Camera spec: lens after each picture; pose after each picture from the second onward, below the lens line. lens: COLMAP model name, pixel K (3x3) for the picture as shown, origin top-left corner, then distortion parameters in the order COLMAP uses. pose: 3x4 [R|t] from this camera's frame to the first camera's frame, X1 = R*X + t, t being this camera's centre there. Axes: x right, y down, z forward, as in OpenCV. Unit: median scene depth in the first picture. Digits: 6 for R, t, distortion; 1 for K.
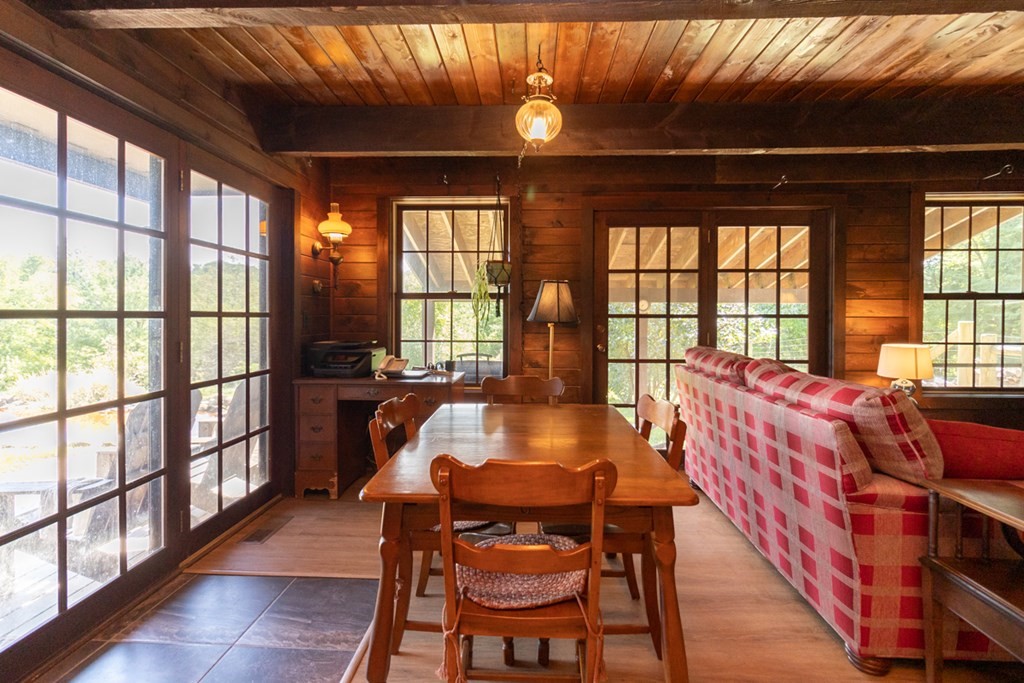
lens RADIAL K [[482.1, 0, 511.0], [0, 482.1, 324.4], [0, 0, 1]] dist [-0.003965, -0.000038]
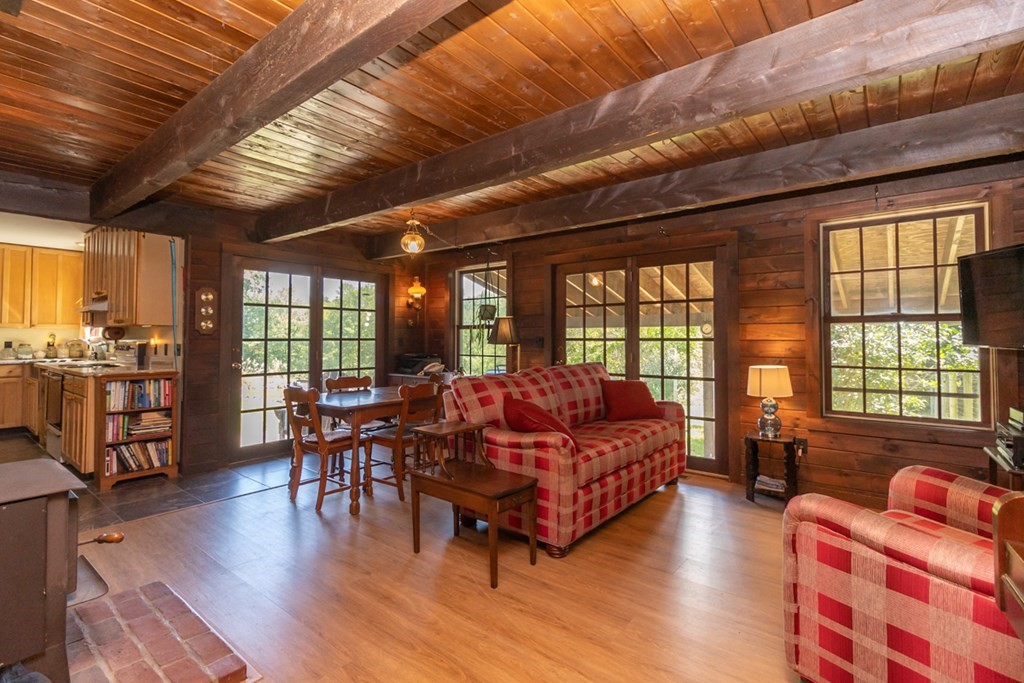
lens RADIAL K [[472.2, 0, 512.9], [0, 472.2, 323.2], [0, 0, 1]] dist [-0.001756, 0.000621]
pose [[0.810758, -0.023649, -0.584903, 0.951902], [-0.003663, 0.998959, -0.045468, 0.000206], [0.585370, 0.039006, 0.809828, -0.214579]]
